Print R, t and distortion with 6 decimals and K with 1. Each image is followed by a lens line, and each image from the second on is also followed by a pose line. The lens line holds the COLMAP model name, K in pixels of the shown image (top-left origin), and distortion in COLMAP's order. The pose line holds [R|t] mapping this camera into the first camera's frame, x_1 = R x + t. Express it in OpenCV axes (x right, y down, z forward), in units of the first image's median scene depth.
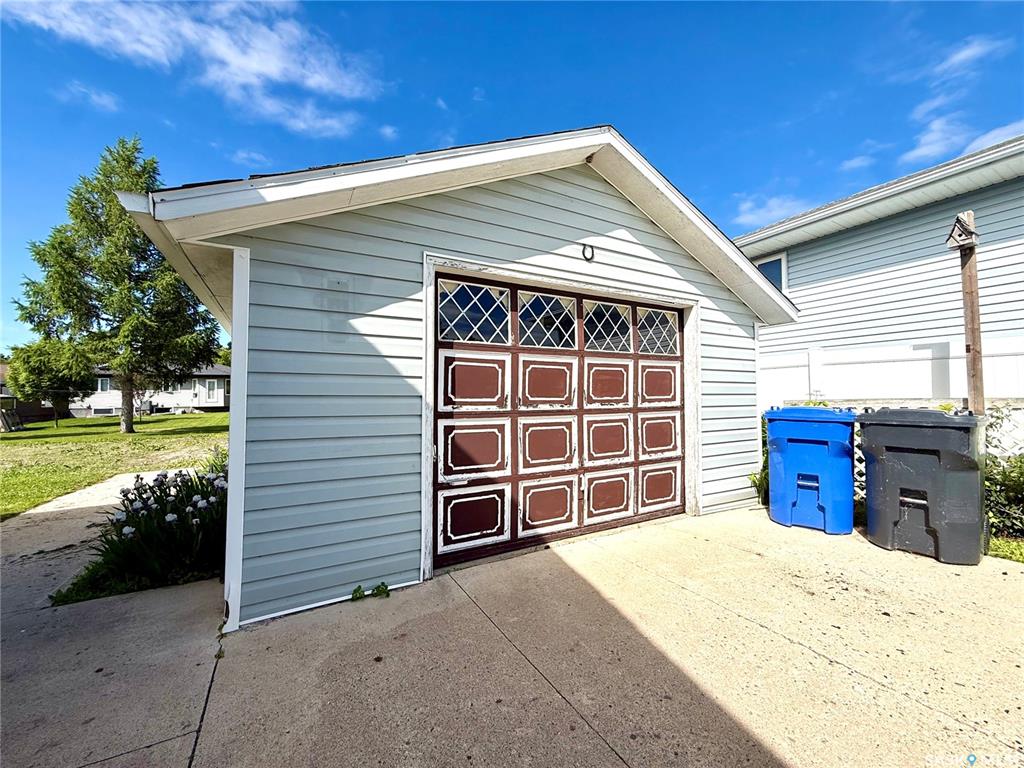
lens RADIAL K [[406.5, 0, 509.5], [0, 406.5, 384.8], [0, 0, 1]] dist [-0.000305, 0.000360]
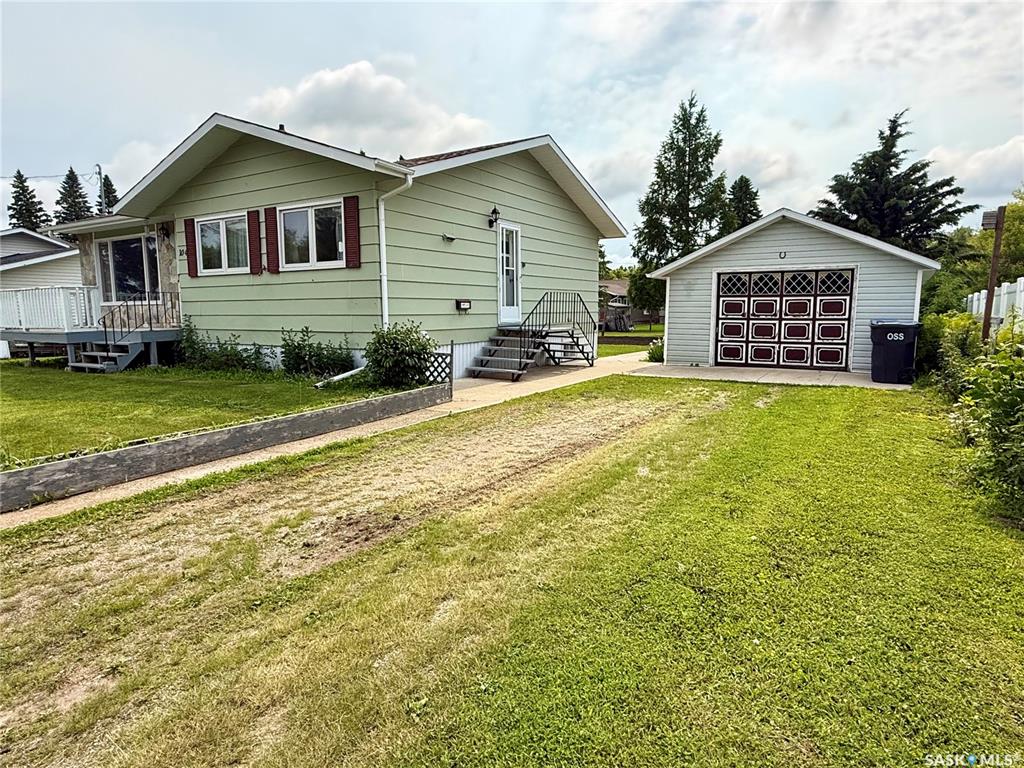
lens RADIAL K [[606.8, 0, 513.0], [0, 606.8, 384.7], [0, 0, 1]] dist [0.001420, -0.000026]
pose [[0.481872, 0.114161, -0.868773, 2.779053], [0.025611, 0.989218, 0.144193, -0.120890], [0.875867, -0.091733, 0.473753, -2.335317]]
